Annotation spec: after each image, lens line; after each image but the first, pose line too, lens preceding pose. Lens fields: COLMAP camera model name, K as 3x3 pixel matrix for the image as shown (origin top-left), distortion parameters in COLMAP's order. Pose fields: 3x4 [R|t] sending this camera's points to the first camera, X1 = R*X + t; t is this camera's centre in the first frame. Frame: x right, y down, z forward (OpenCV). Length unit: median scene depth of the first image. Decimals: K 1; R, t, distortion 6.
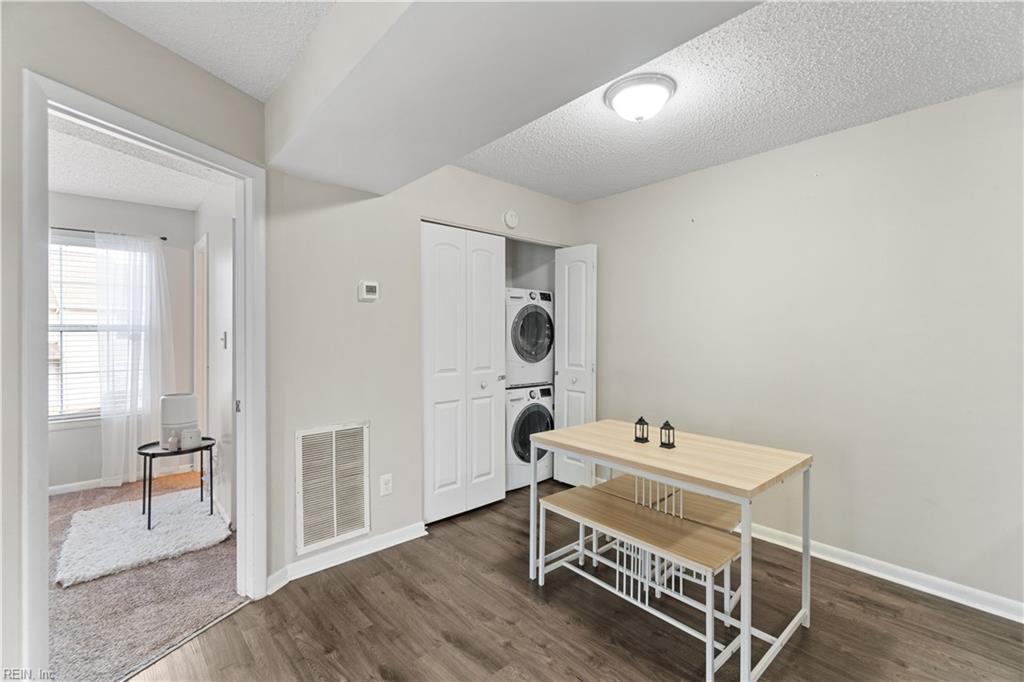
lens RADIAL K [[444.1, 0, 504.2], [0, 444.1, 336.8], [0, 0, 1]] dist [-0.004863, -0.000053]
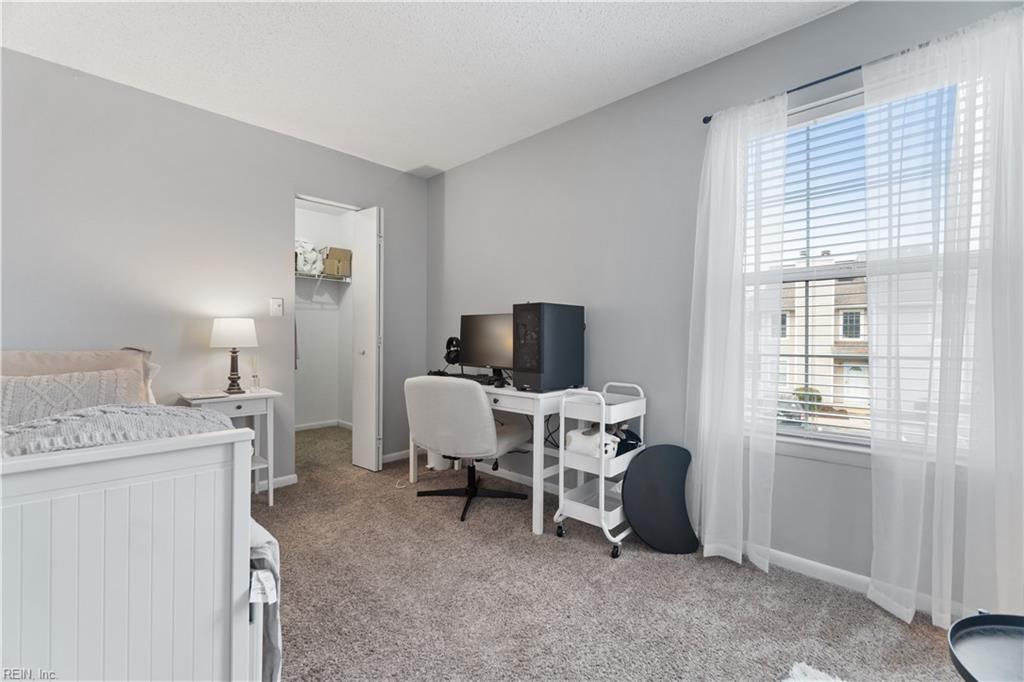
lens RADIAL K [[444.1, 0, 504.1], [0, 444.1, 336.8], [0, 0, 1]] dist [-0.004863, -0.000053]
pose [[0.080818, 0.014593, -0.996622, -0.458066], [-0.002769, 0.999892, 0.014417, 0.049816], [0.996725, 0.001594, 0.080850, 0.552062]]
